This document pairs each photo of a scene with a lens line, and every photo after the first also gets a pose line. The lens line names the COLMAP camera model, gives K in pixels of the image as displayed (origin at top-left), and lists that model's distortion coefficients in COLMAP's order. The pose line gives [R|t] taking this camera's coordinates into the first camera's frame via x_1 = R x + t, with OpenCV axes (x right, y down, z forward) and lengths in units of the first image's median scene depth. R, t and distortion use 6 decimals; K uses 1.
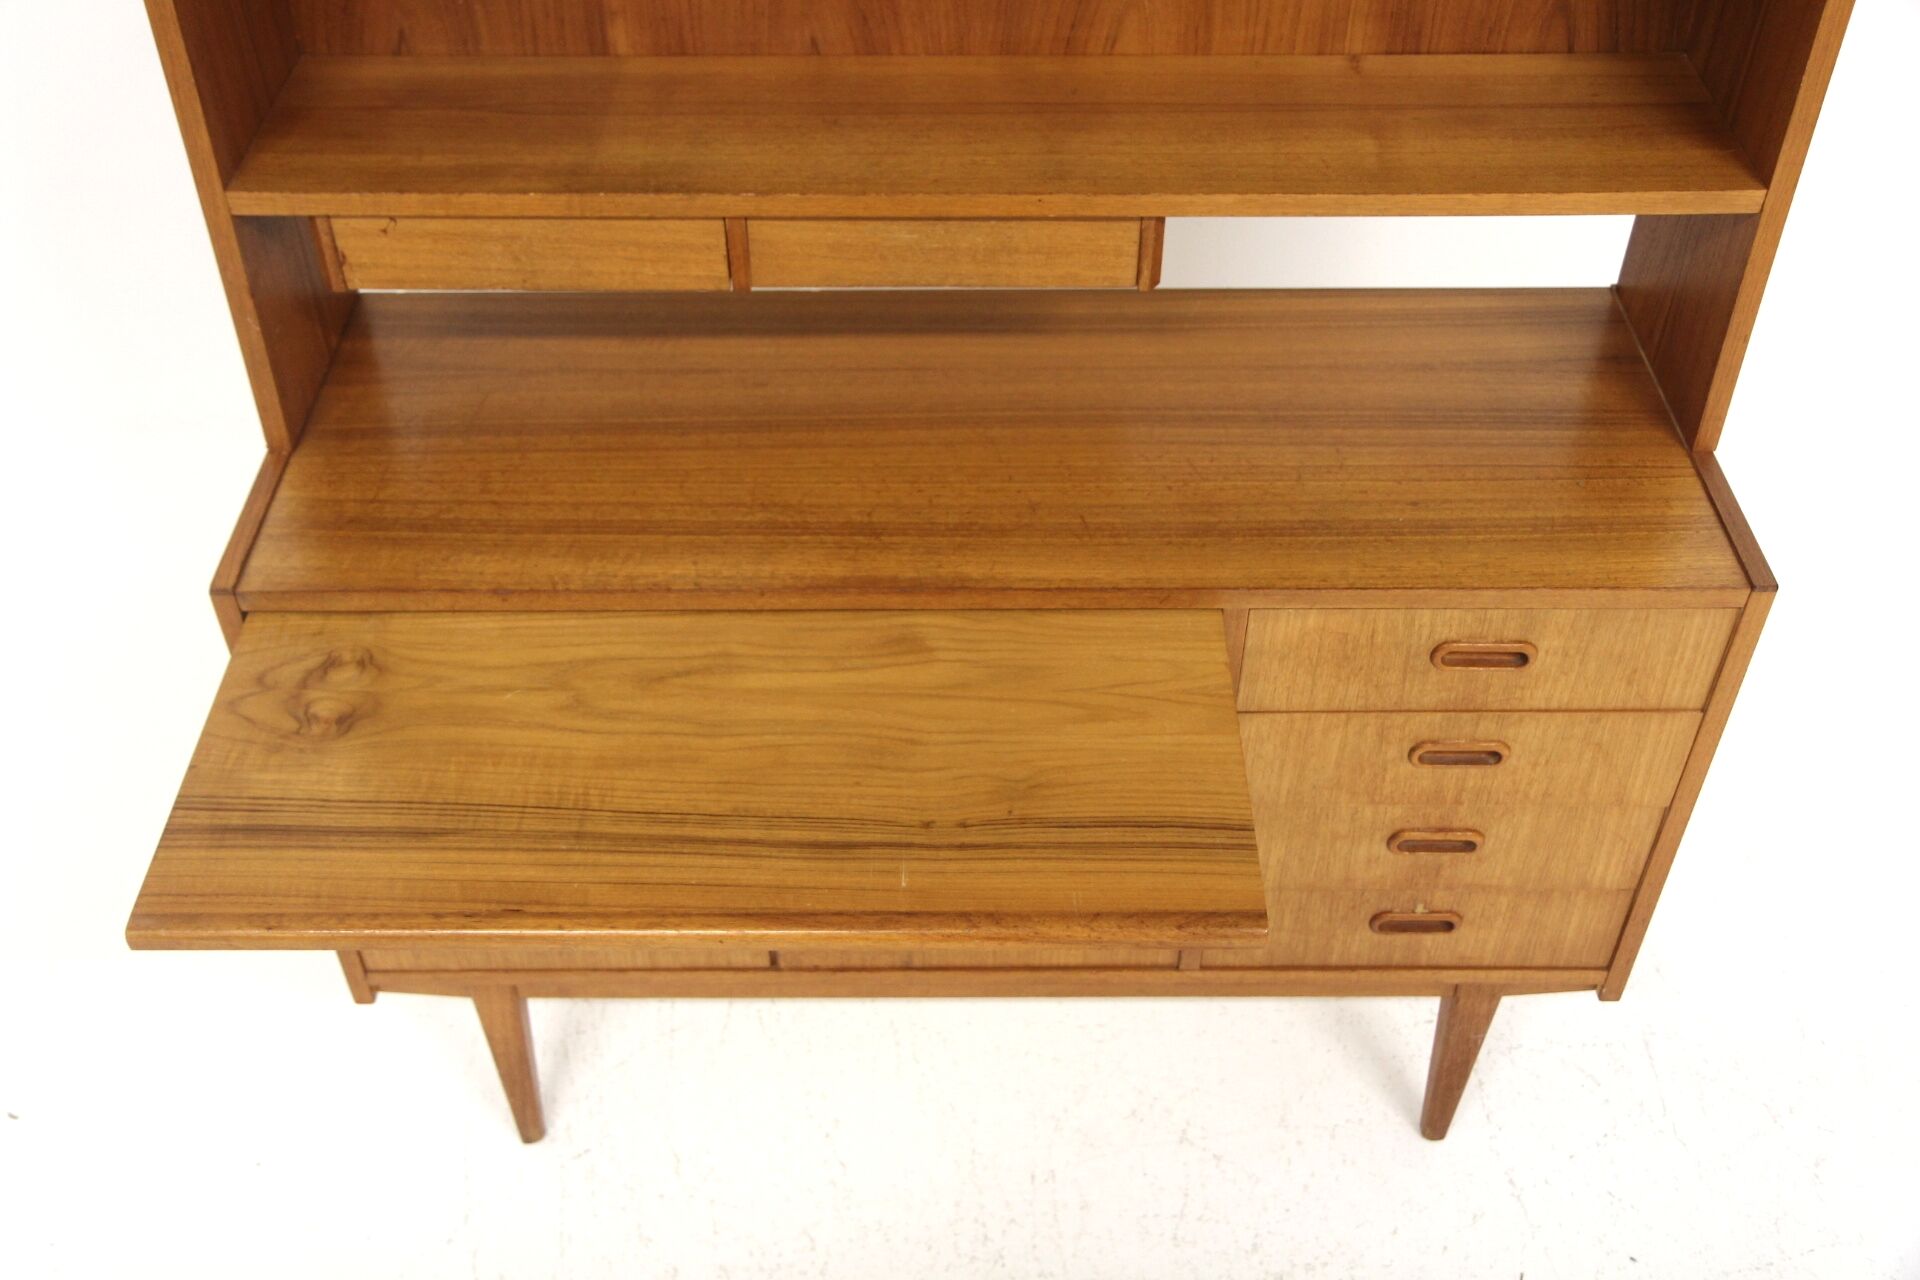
lens RADIAL K [[1900.2, 0, 943.2], [0, 1900.2, 625.3], [0, 0, 1]] dist [0.017720, 0.000000]
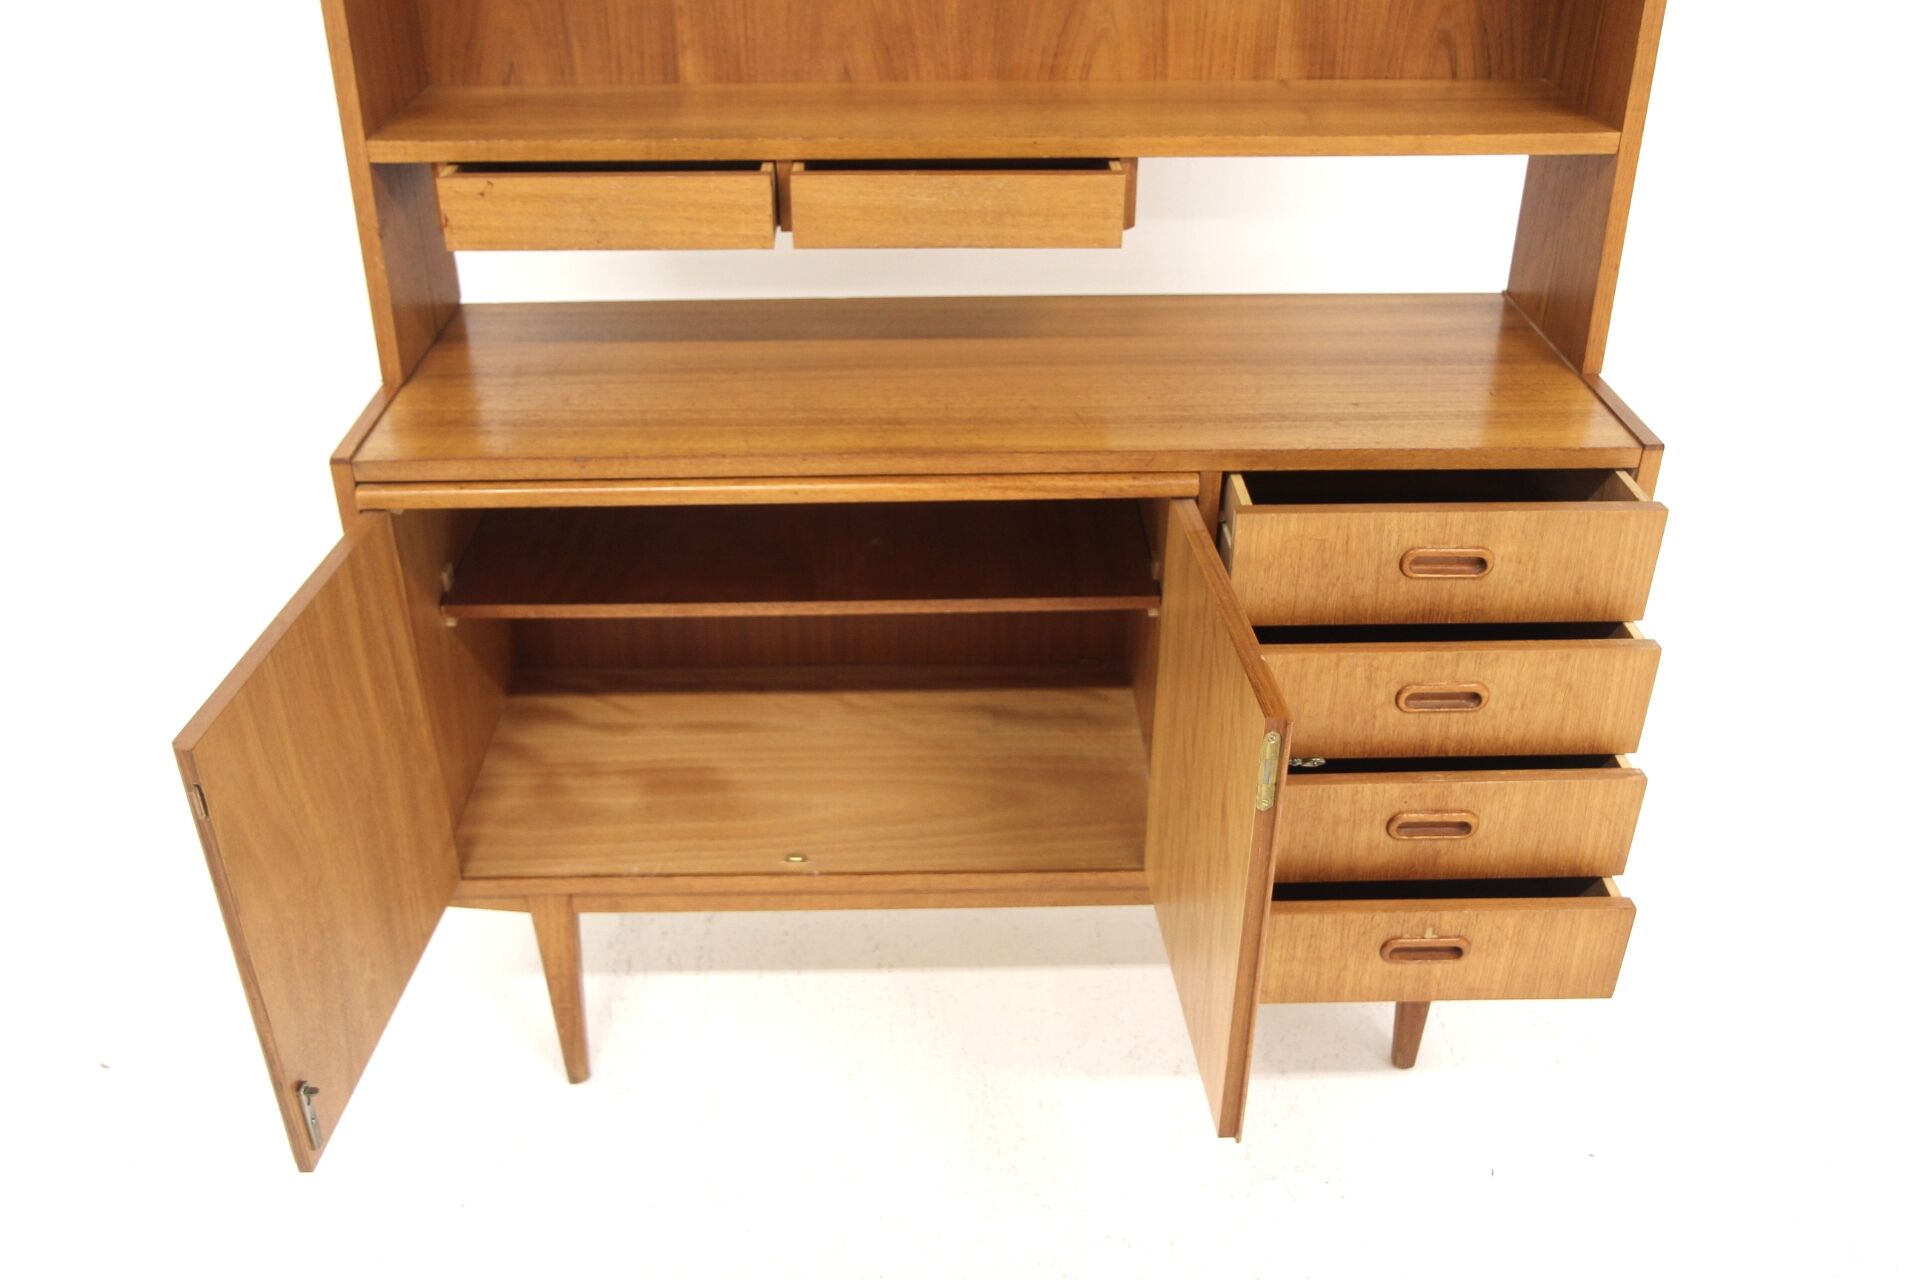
lens RADIAL K [[1670.8, 0, 949.9], [0, 1670.8, 635.9], [0, 0, 1]] dist [-0.027016, -0.007113]
pose [[0.999770, -0.009391, 0.019276, -0.024879], [0.013190, 0.978123, -0.207609, 0.277628], [-0.016905, 0.207815, 0.978022, 0.020088]]
